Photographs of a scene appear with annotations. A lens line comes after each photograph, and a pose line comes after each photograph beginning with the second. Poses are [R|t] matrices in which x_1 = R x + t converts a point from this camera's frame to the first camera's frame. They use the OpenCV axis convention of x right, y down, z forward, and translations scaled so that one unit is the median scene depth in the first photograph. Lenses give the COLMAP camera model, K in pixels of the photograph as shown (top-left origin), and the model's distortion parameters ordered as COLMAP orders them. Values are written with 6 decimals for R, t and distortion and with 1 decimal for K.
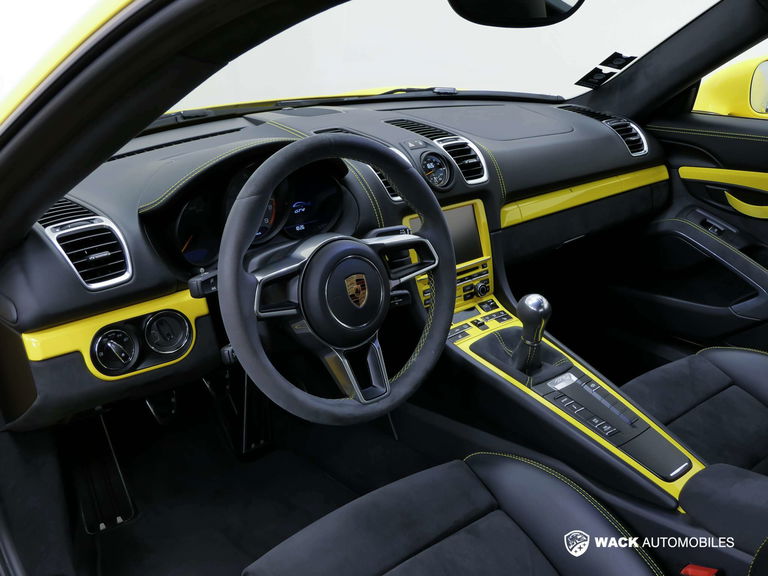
lens RADIAL K [[800.1, 0, 378.6], [0, 800.1, 286.4], [0, 0, 1]] dist [0.022434, 0.000000]
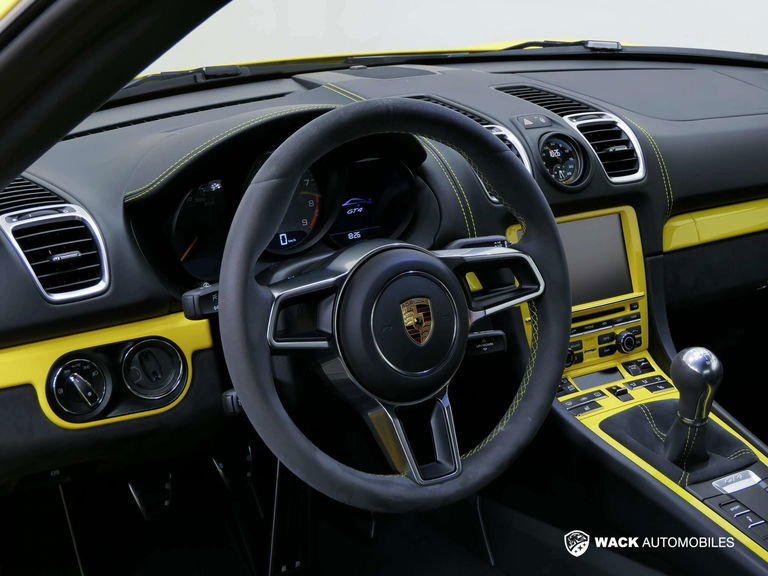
lens RADIAL K [[1327.7, 0, 384.7], [0, 1327.7, 286.3], [0, 0, 1]] dist [0.013670, 0.000000]
pose [[0.991646, 0.040167, -0.122572, 0.071886], [-0.047670, 0.997125, -0.058906, 0.037568], [0.119853, 0.064257, 0.990710, -0.131209]]
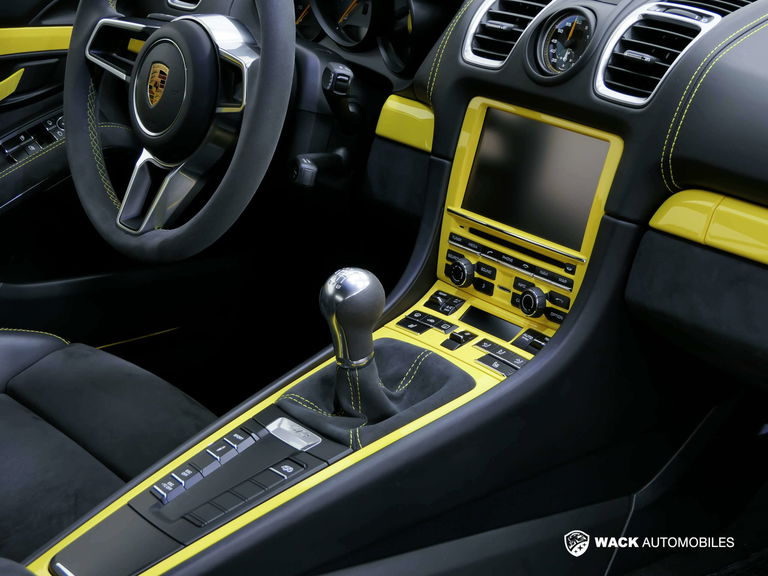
lens RADIAL K [[1617.4, 0, 394.5], [0, 1617.4, 282.1], [0, 0, 1]] dist [0.027940, 0.000000]
pose [[-0.034270, 0.353287, -0.934887, 1.204875], [-0.364652, 0.866527, 0.340821, -0.358230], [0.930513, 0.352589, 0.099131, 0.943850]]
